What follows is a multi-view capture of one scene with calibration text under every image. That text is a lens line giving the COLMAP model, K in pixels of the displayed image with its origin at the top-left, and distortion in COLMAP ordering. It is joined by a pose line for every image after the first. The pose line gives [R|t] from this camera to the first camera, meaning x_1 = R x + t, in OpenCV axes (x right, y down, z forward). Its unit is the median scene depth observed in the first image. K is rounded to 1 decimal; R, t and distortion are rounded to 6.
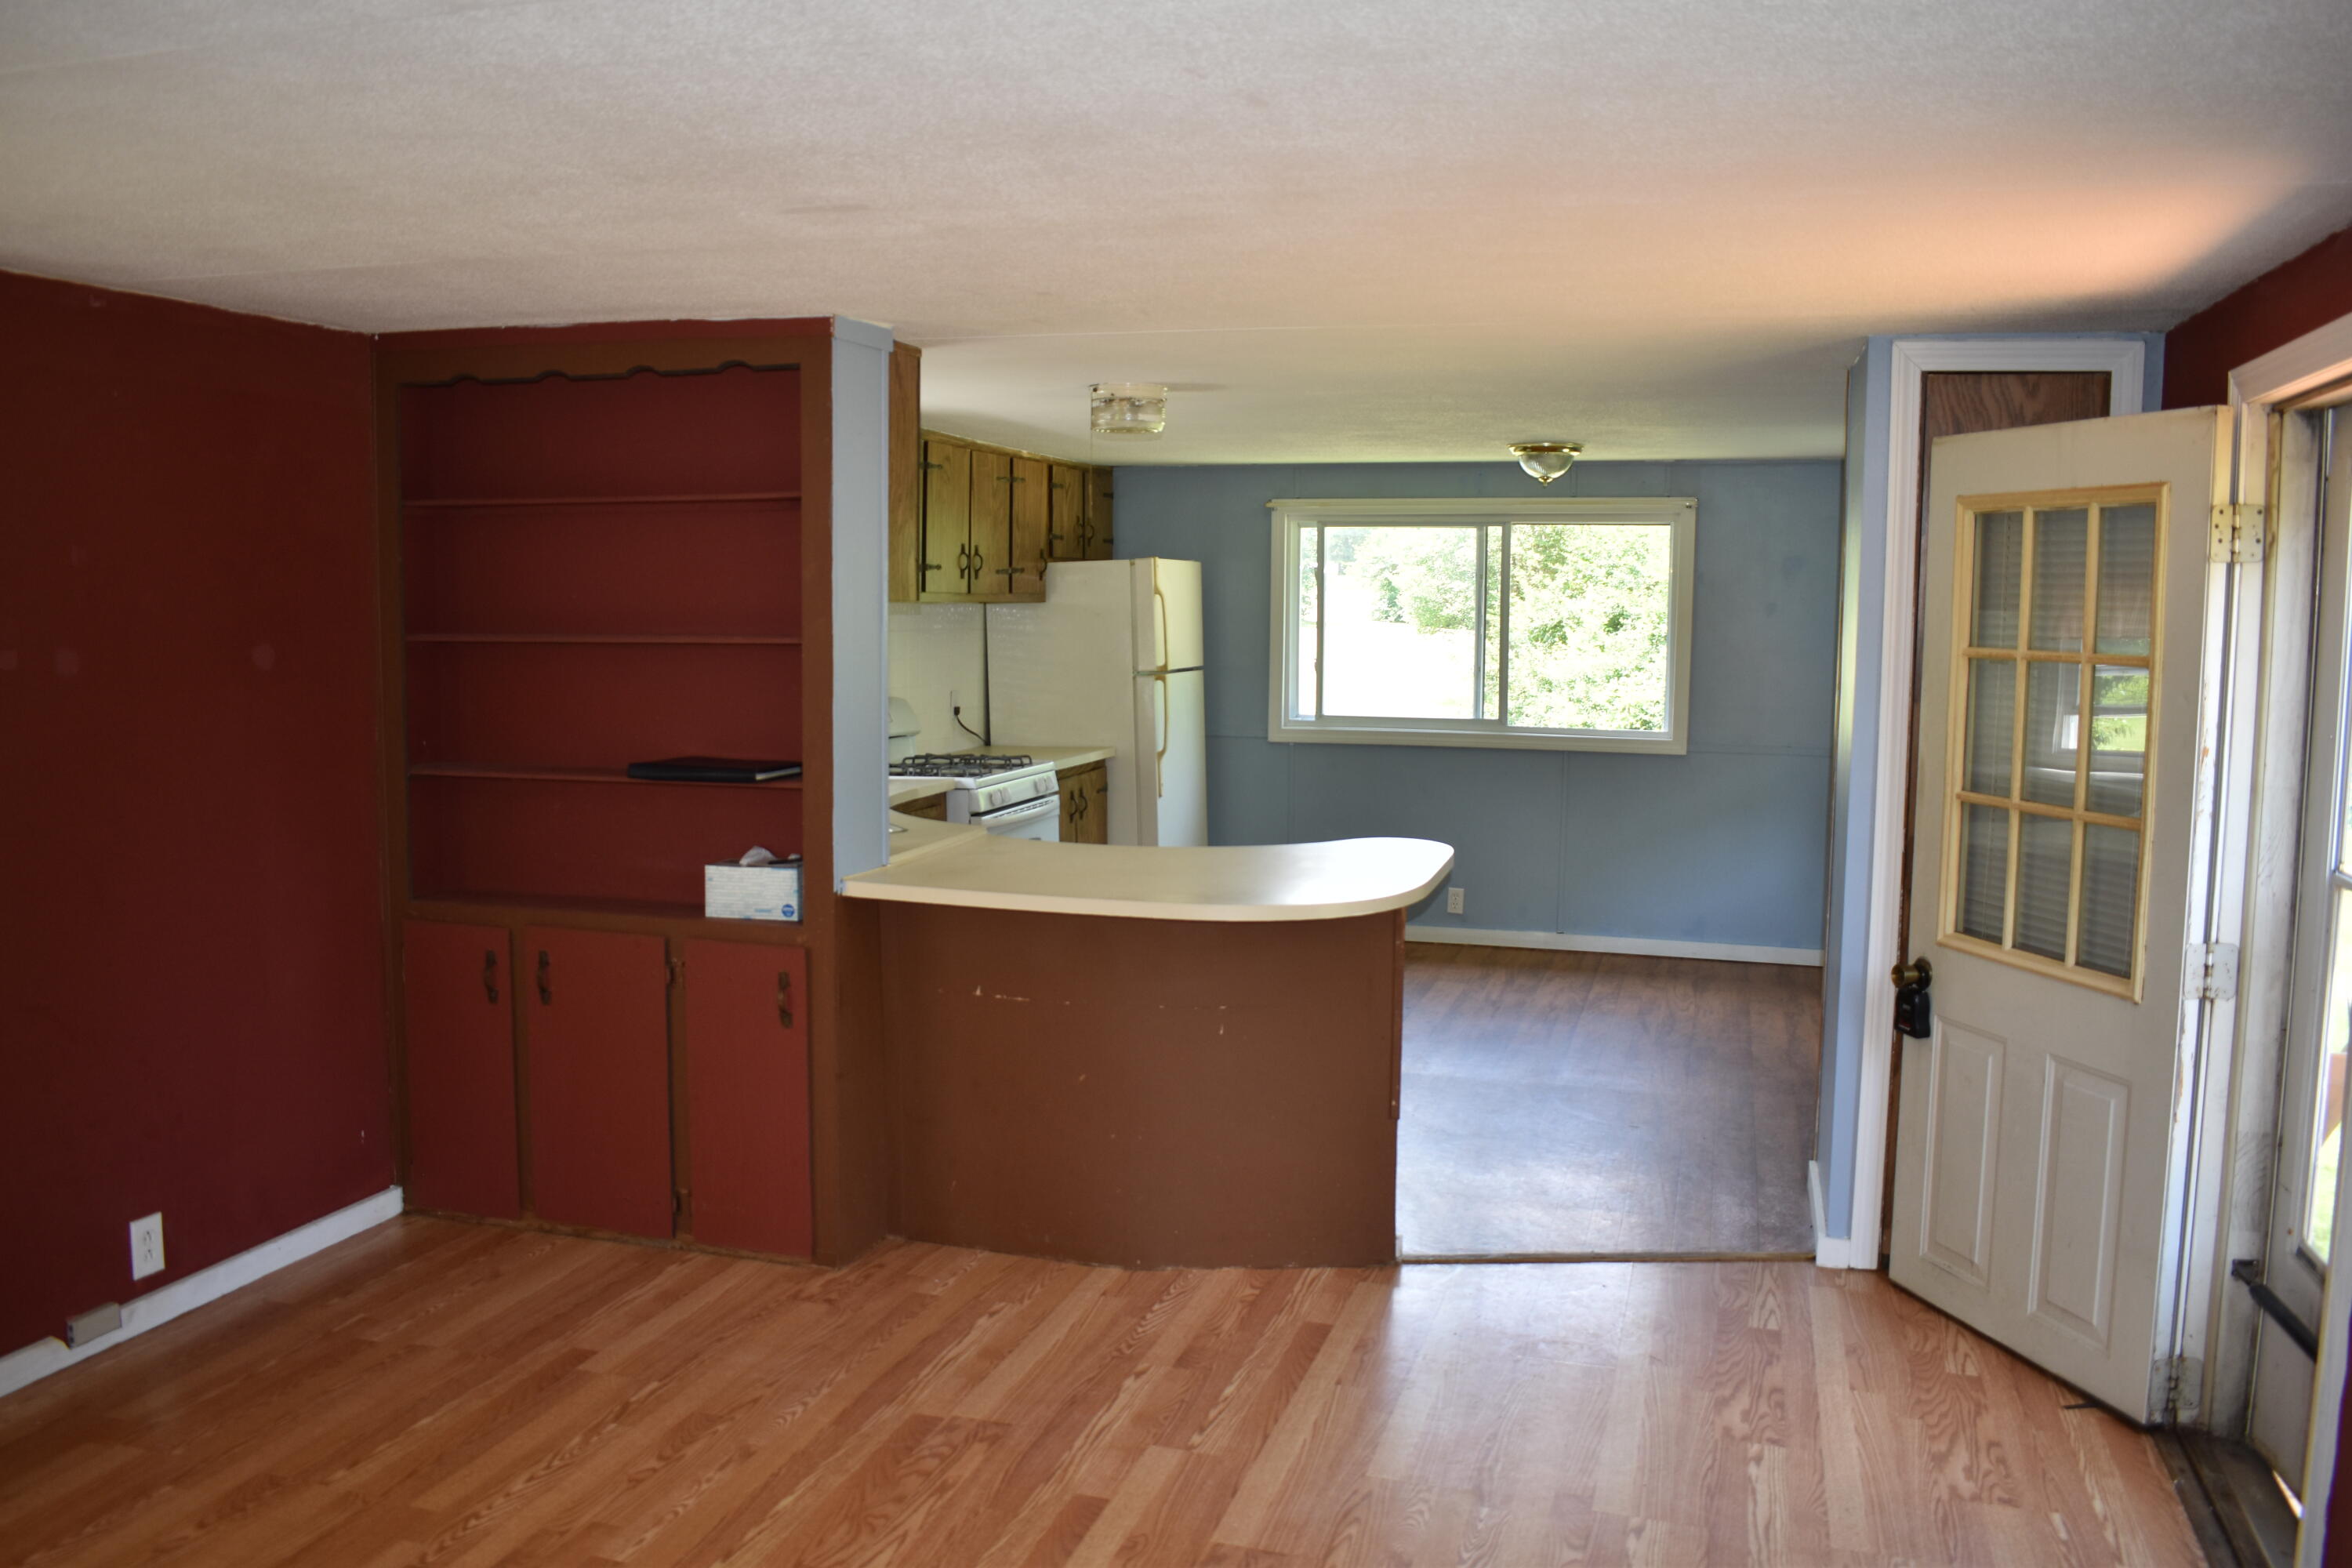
lens RADIAL K [[1846.0, 0, 1158.4], [0, 1846.0, 781.8], [0, 0, 1]] dist [-0.097595, 0.018351]
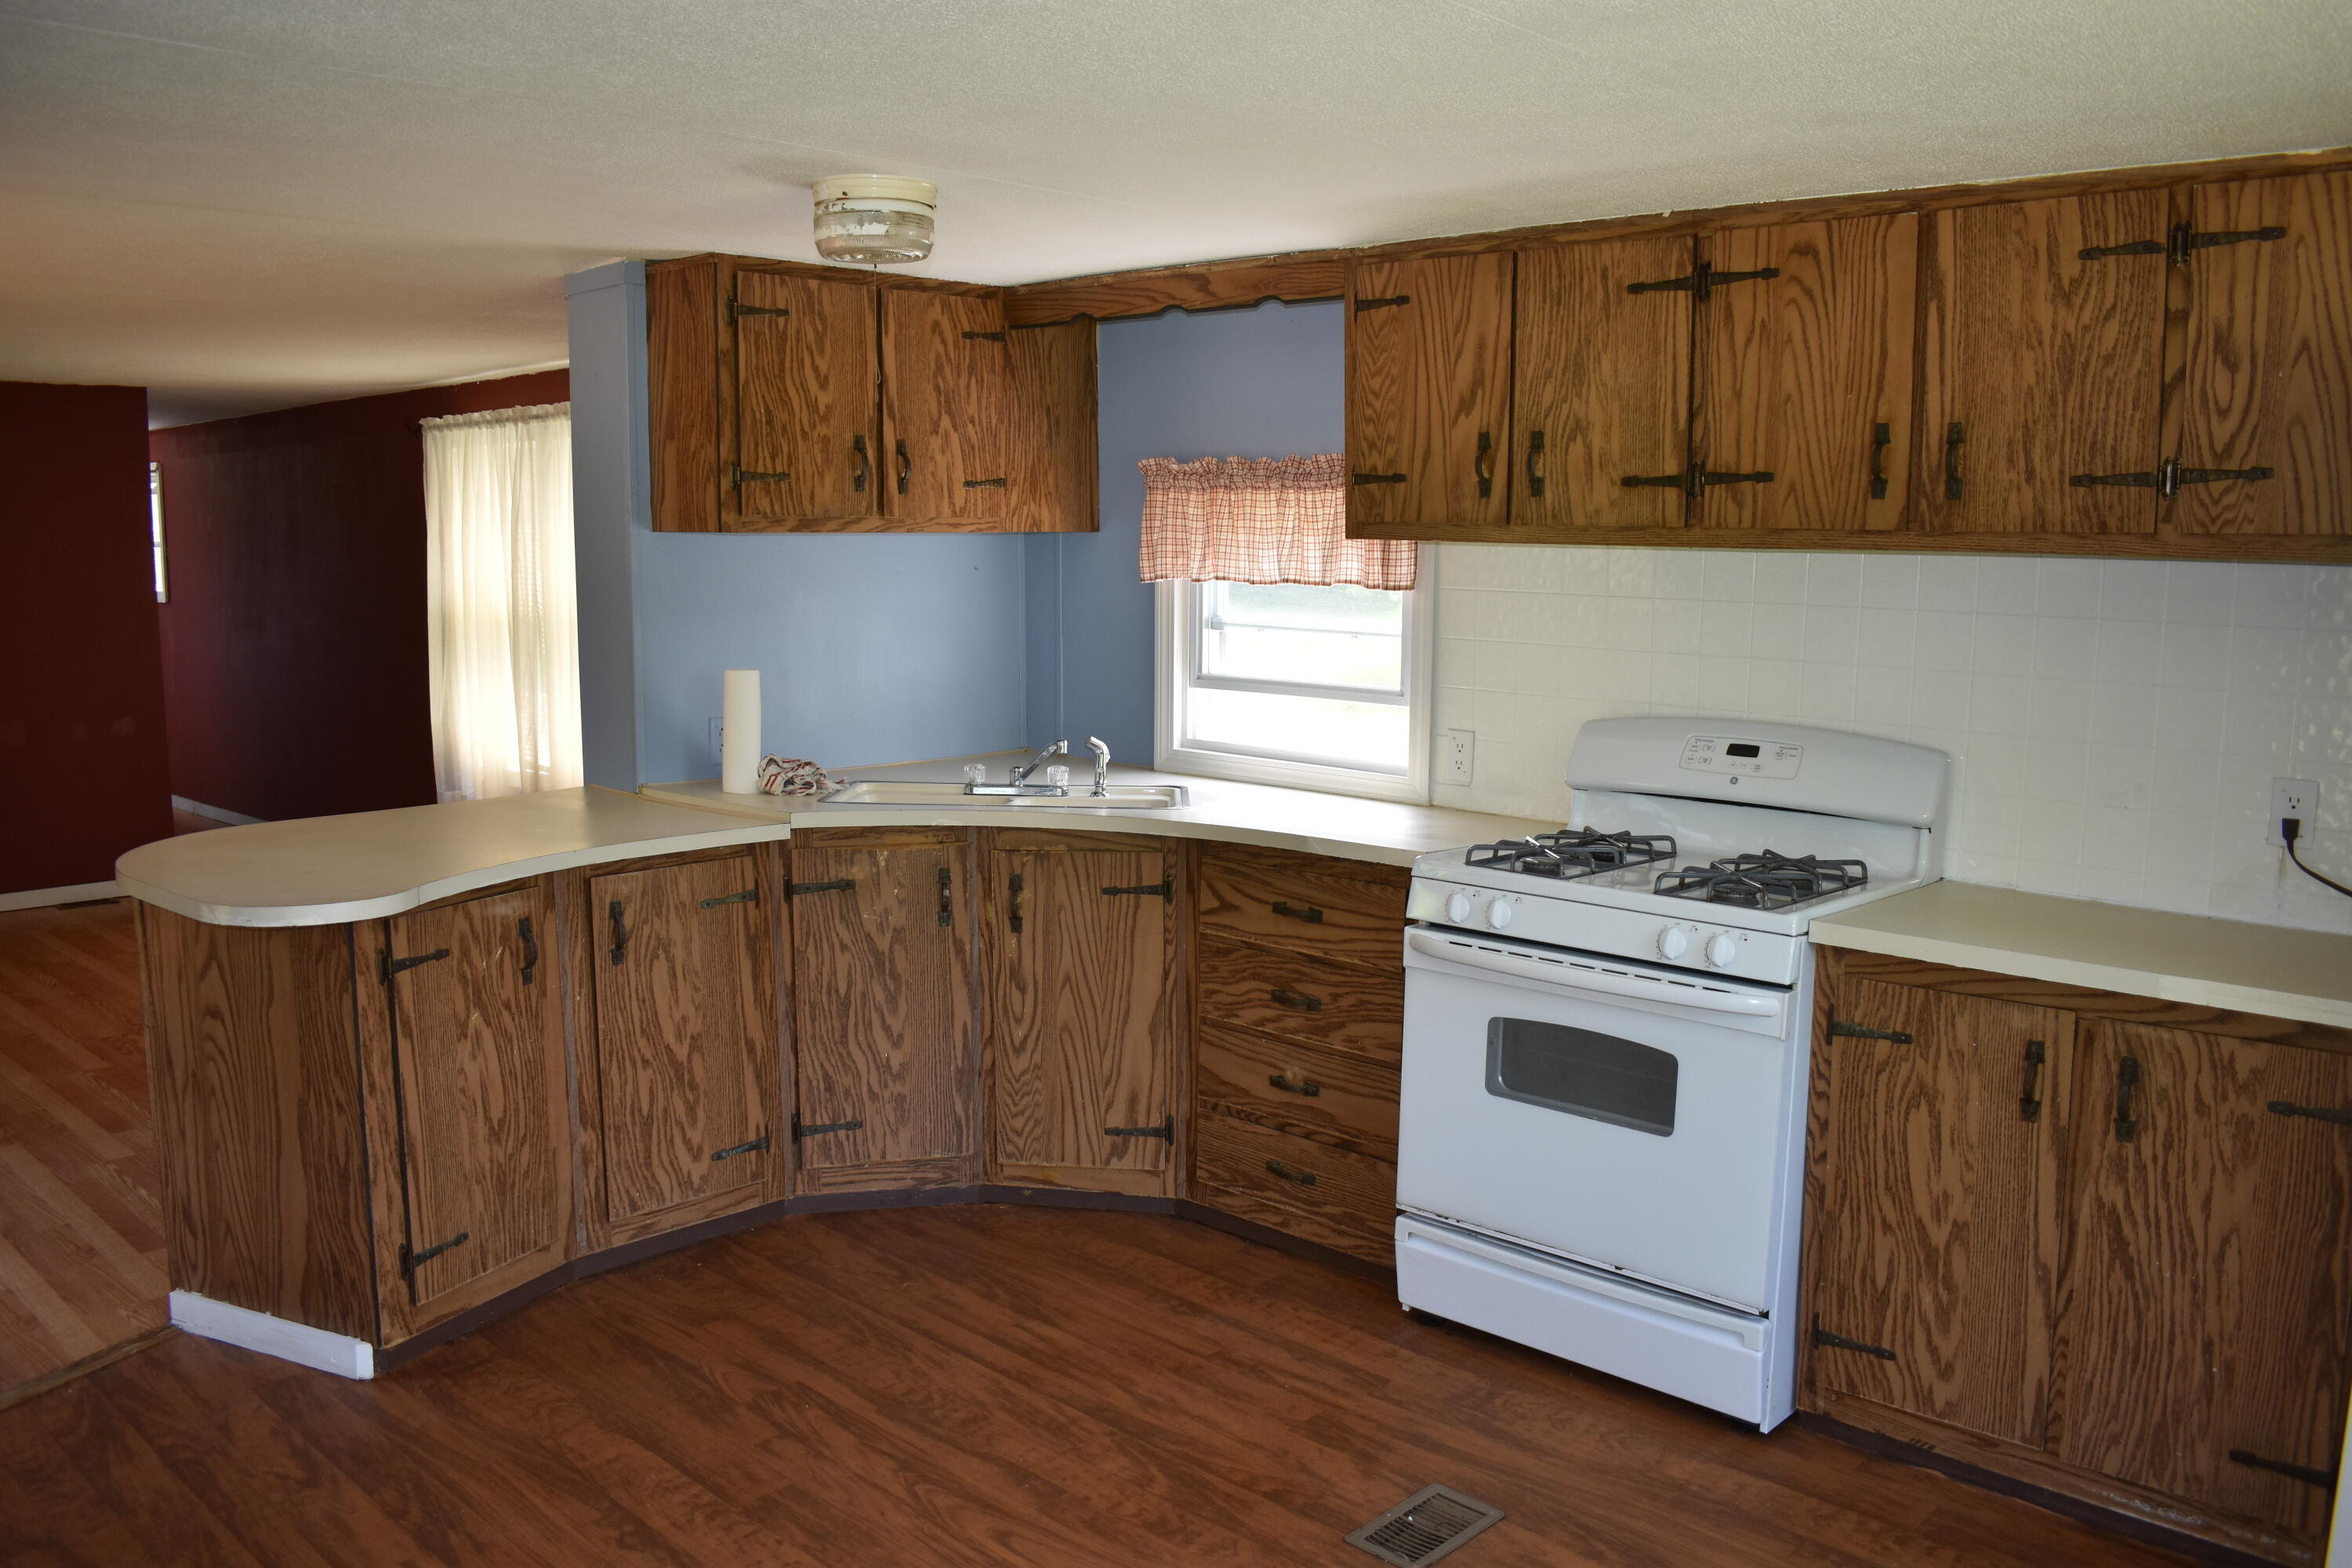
lens RADIAL K [[1846.0, 0, 1166.4], [0, 1846.0, 785.5], [0, 0, 1]] dist [-0.097595, 0.018351]
pose [[-0.440443, 0.108640, -0.891183, 0.575080], [-0.100718, 0.980406, 0.169293, -0.147357], [0.892113, 0.164322, -0.420871, 1.557578]]
